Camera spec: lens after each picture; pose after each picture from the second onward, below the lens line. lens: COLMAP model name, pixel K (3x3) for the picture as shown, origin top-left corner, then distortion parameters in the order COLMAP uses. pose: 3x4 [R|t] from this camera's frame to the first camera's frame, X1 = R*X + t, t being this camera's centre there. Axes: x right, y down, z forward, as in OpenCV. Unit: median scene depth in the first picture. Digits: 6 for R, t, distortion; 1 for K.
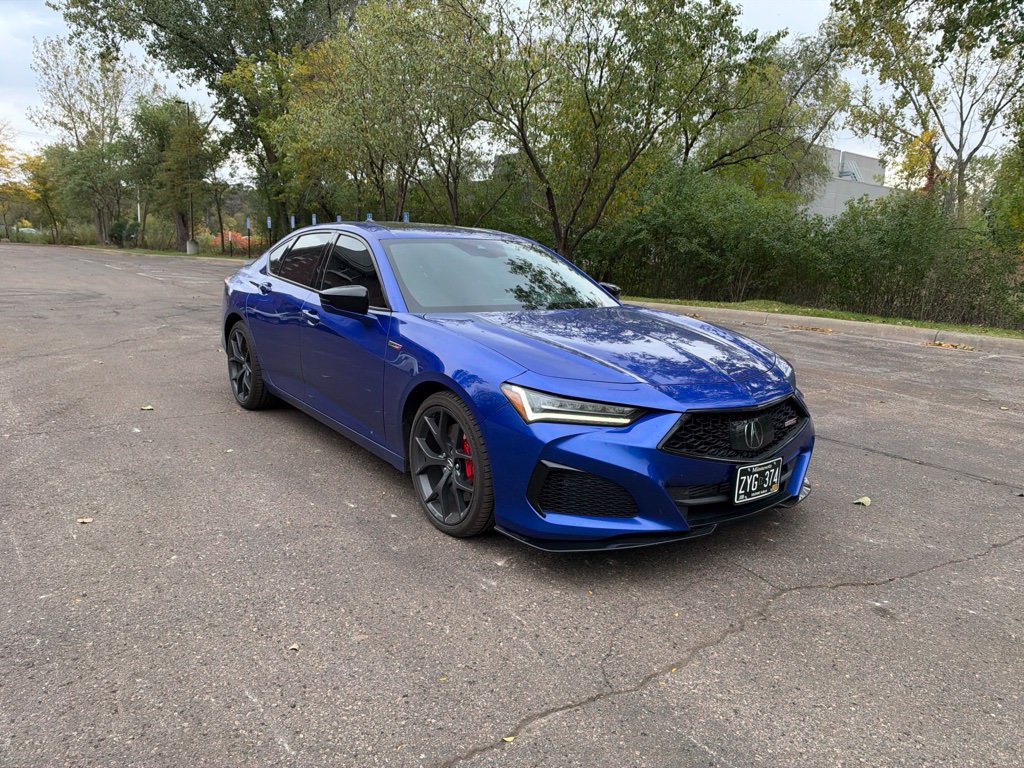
lens RADIAL K [[742.5, 0, 512.9], [0, 742.5, 379.2], [0, 0, 1]] dist [0.004561, -0.020421]
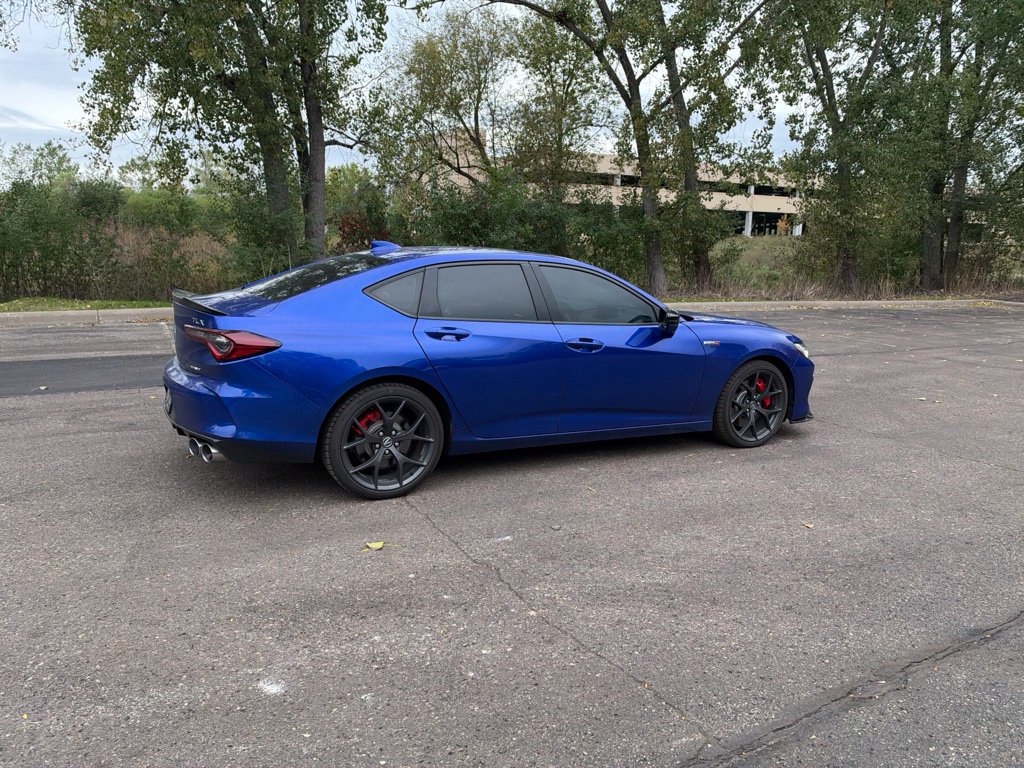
lens RADIAL K [[742.5, 0, 515.0], [0, 742.5, 387.9], [0, 0, 1]] dist [0.004561, -0.020421]
pose [[0.144650, -0.218795, 0.964990, -0.347476], [0.160399, 0.967532, 0.195328, -0.065420], [-0.976396, 0.126530, 0.175048, 0.244536]]
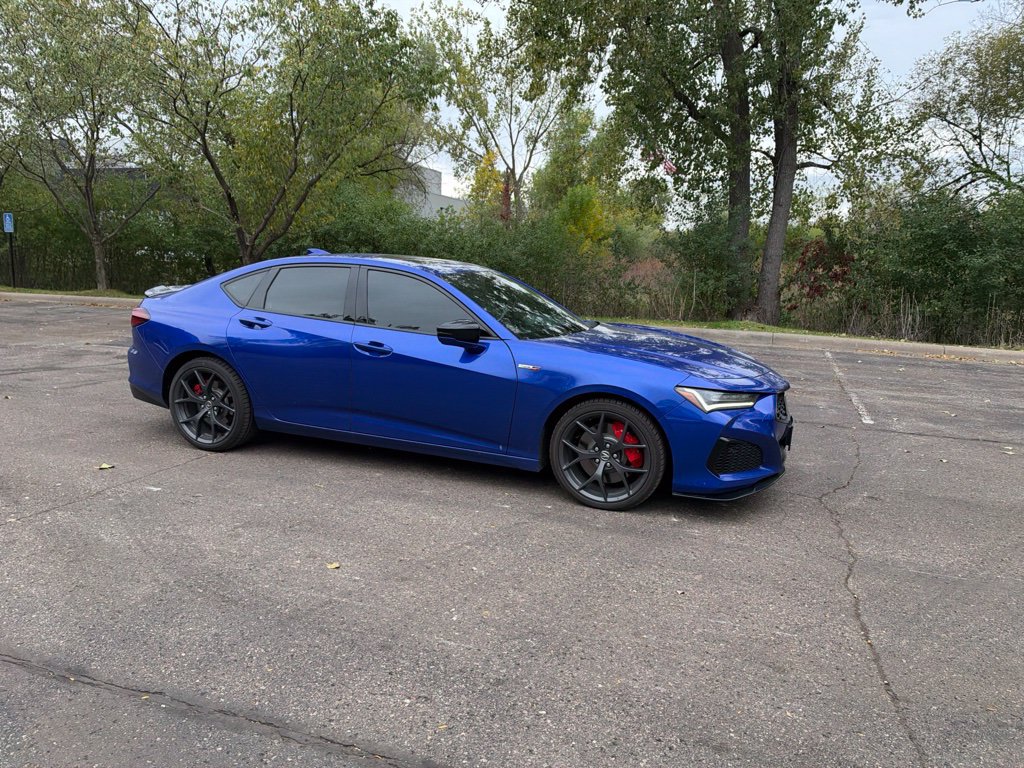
lens RADIAL K [[742.5, 0, 514.2], [0, 742.5, 378.0], [0, 0, 1]] dist [0.004561, -0.020421]
pose [[0.837253, -0.095420, 0.538425, -0.178415], [0.096297, 0.994997, 0.026592, -0.013661], [-0.538269, 0.029585, 0.842253, 0.001076]]
